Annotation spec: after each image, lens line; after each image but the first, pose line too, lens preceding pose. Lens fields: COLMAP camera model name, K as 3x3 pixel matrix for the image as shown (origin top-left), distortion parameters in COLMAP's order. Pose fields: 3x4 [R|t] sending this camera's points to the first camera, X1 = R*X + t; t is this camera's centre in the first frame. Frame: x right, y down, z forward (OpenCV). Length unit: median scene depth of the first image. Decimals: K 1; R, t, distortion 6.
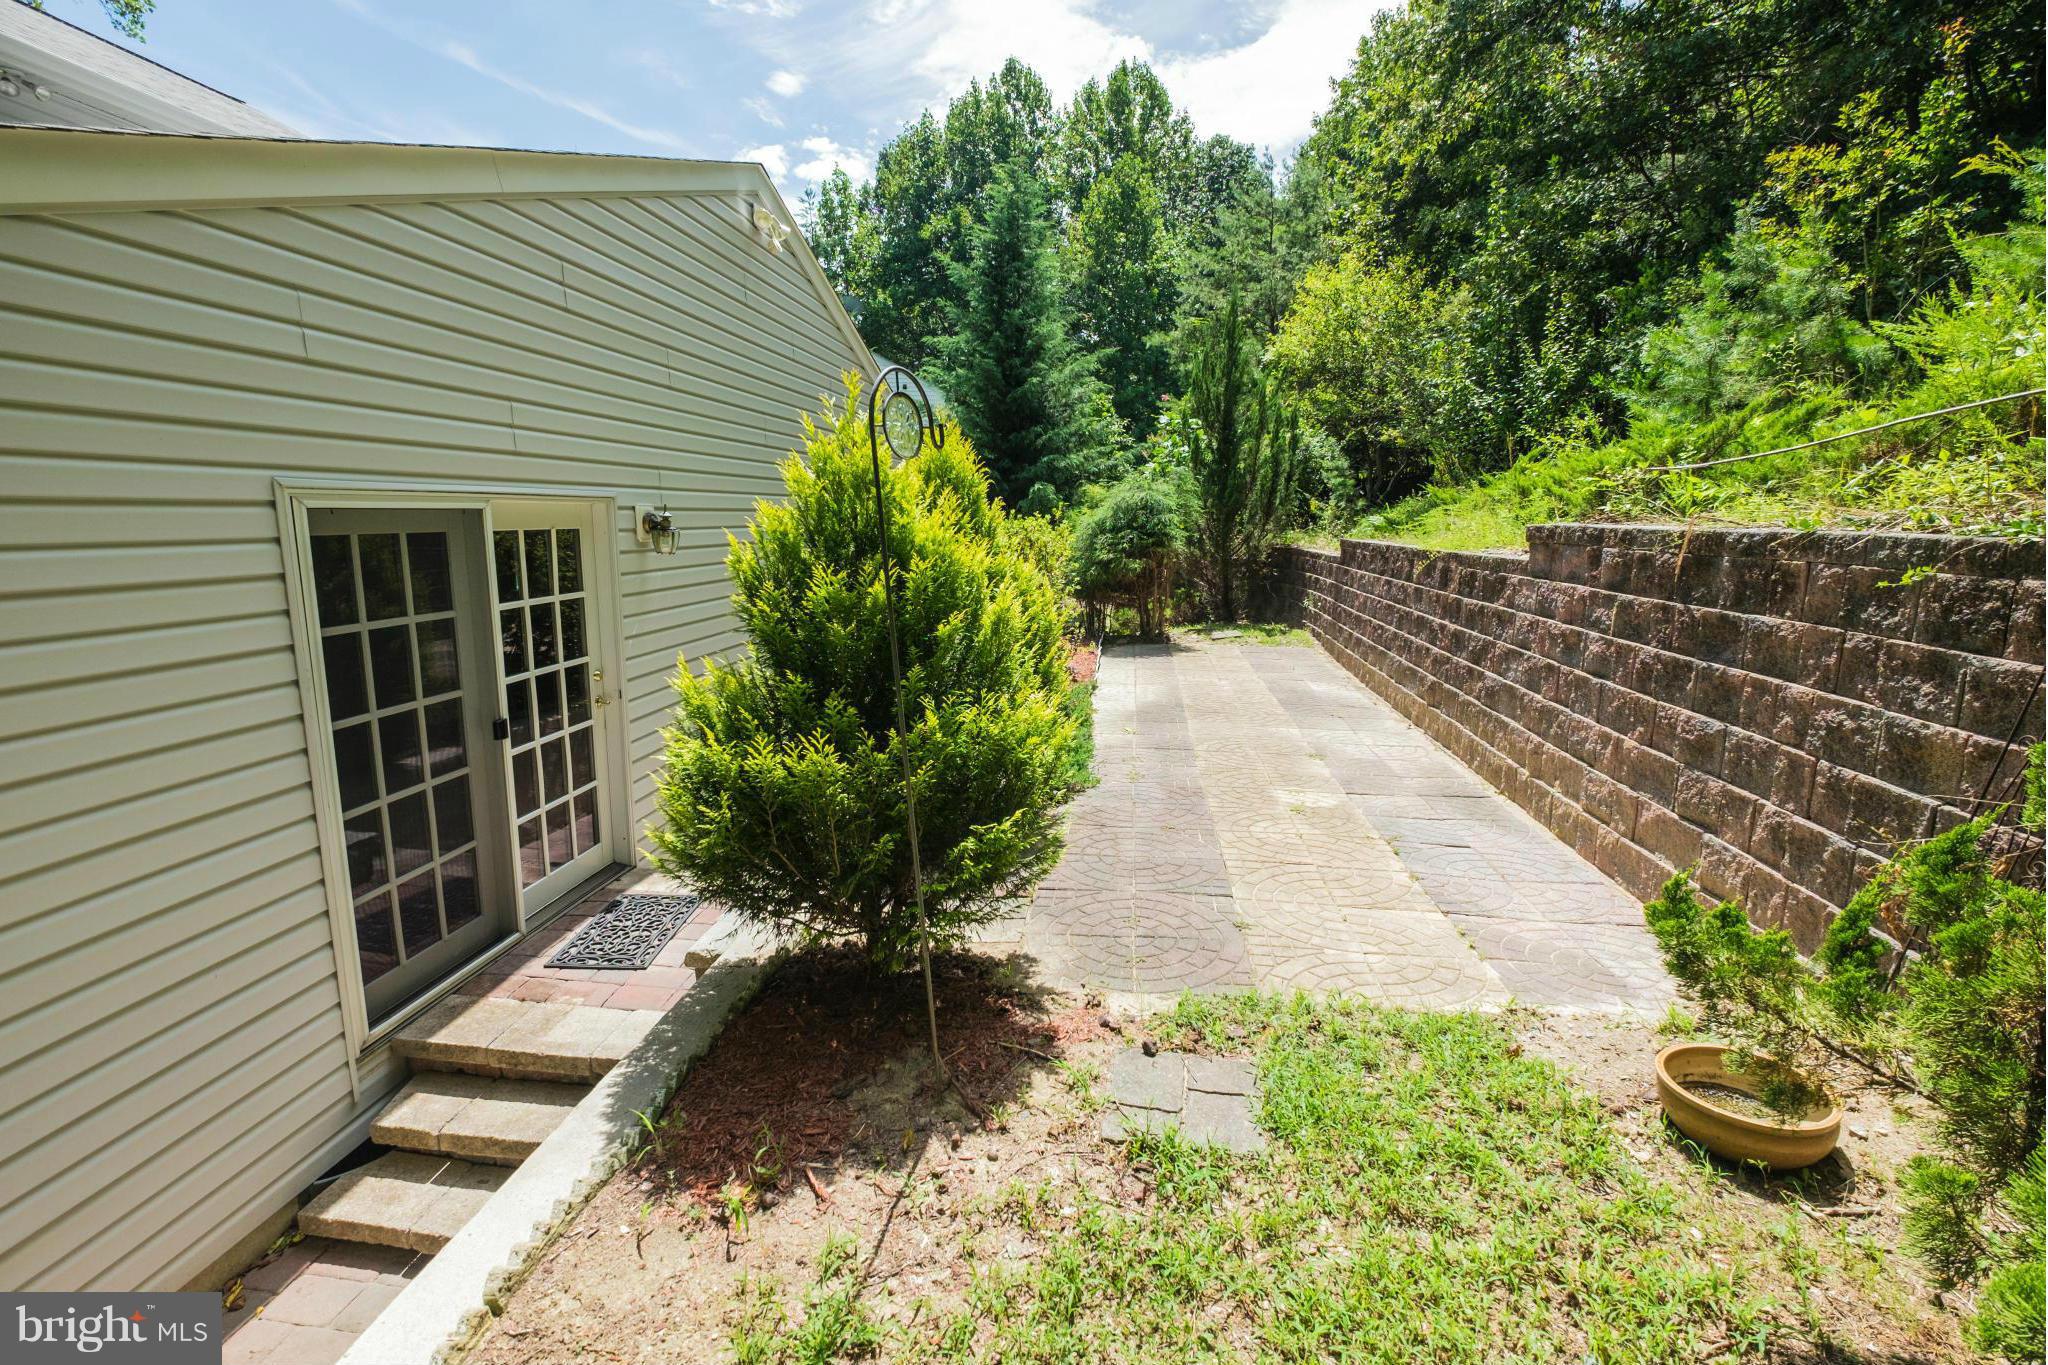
lens RADIAL K [[896.4, 0, 1024.0], [0, 896.4, 682.5], [0, 0, 1]] dist [-0.001395, -0.000566]
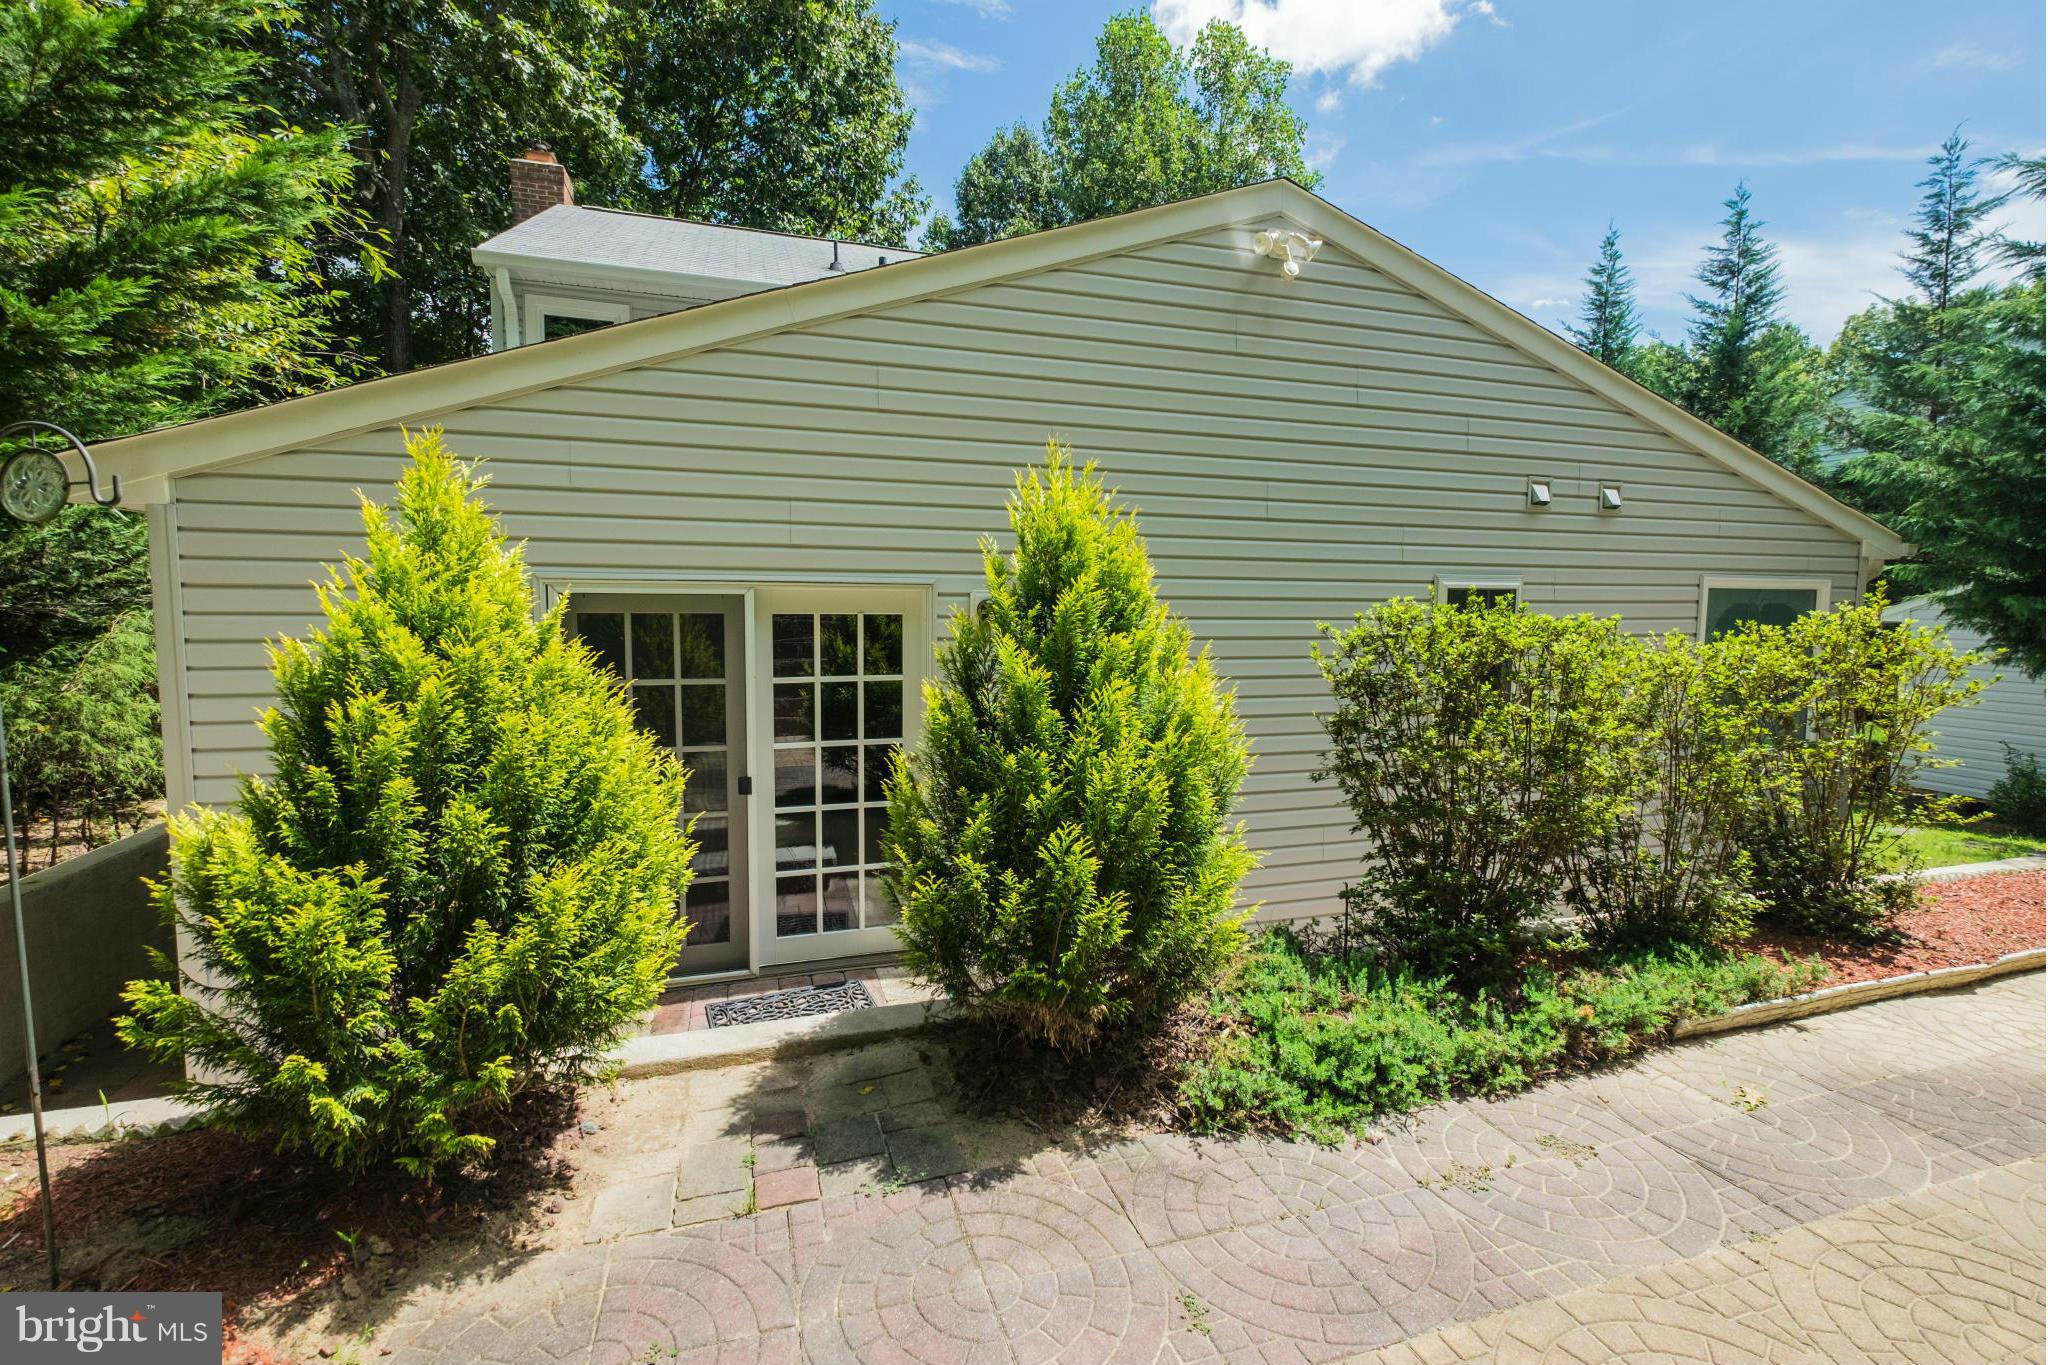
lens RADIAL K [[896.4, 0, 1024.0], [0, 896.4, 682.5], [0, 0, 1]] dist [-0.001395, -0.000566]
pose [[0.430361, 0.088140, -0.898343, 0.558236], [-0.174602, 0.984554, 0.012953, -0.148982], [0.885609, 0.151278, 0.439103, 0.764255]]
